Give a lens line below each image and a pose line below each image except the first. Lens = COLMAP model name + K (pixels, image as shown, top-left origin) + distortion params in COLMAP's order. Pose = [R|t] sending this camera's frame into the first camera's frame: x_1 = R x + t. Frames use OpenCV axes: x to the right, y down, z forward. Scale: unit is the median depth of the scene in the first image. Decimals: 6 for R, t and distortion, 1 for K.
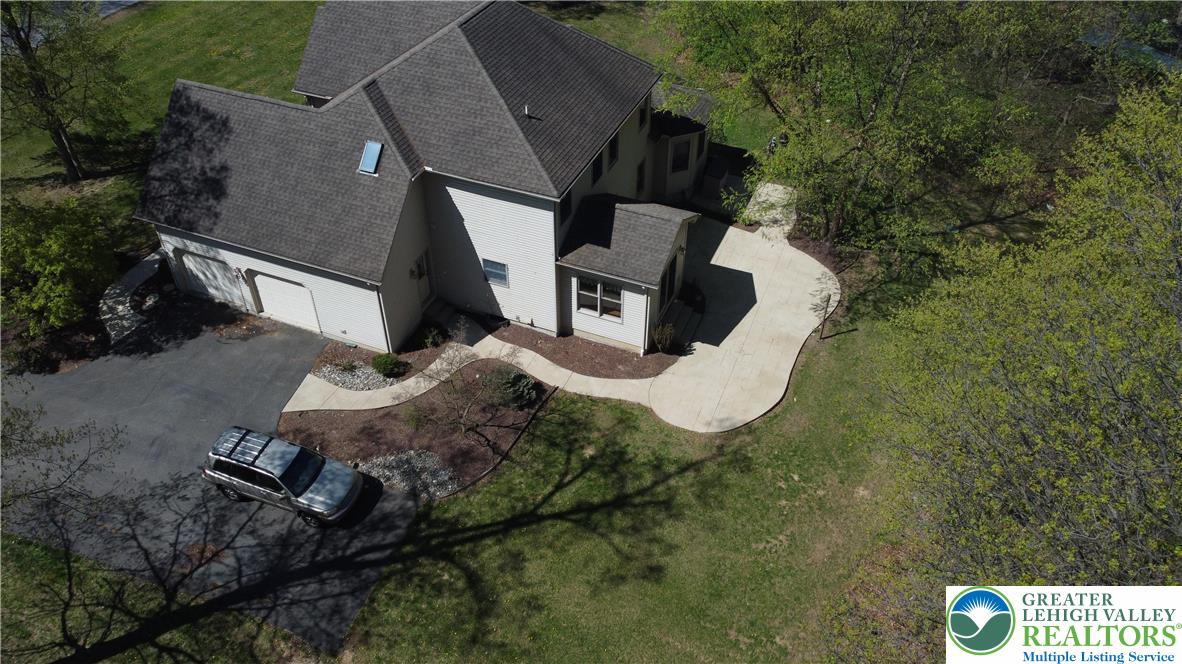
lens RADIAL K [[894.2, 0, 585.7], [0, 894.2, 337.2], [0, 0, 1]] dist [0.016591, -0.030527]
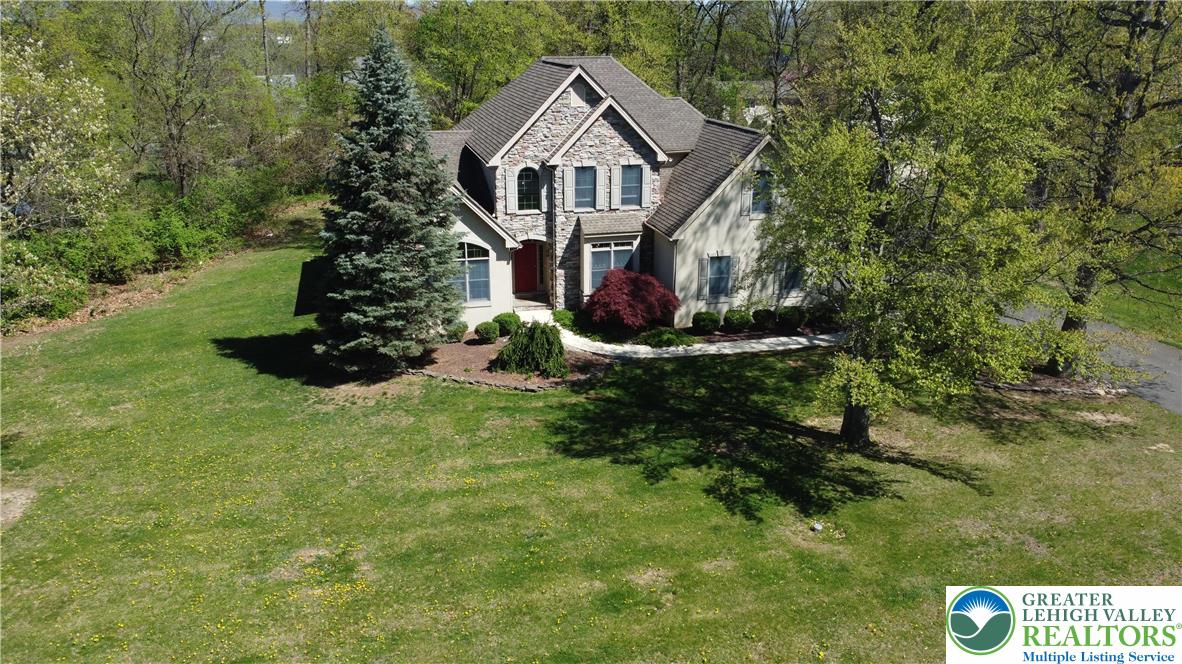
lens RADIAL K [[891.8, 0, 589.9], [0, 891.8, 337.9], [0, 0, 1]] dist [0.010572, -0.004202]
pose [[-0.601850, -0.268386, 0.752161, -1.176860], [0.516030, 0.588118, 0.622760, -0.906698], [-0.609500, 0.762945, -0.215463, 1.561568]]
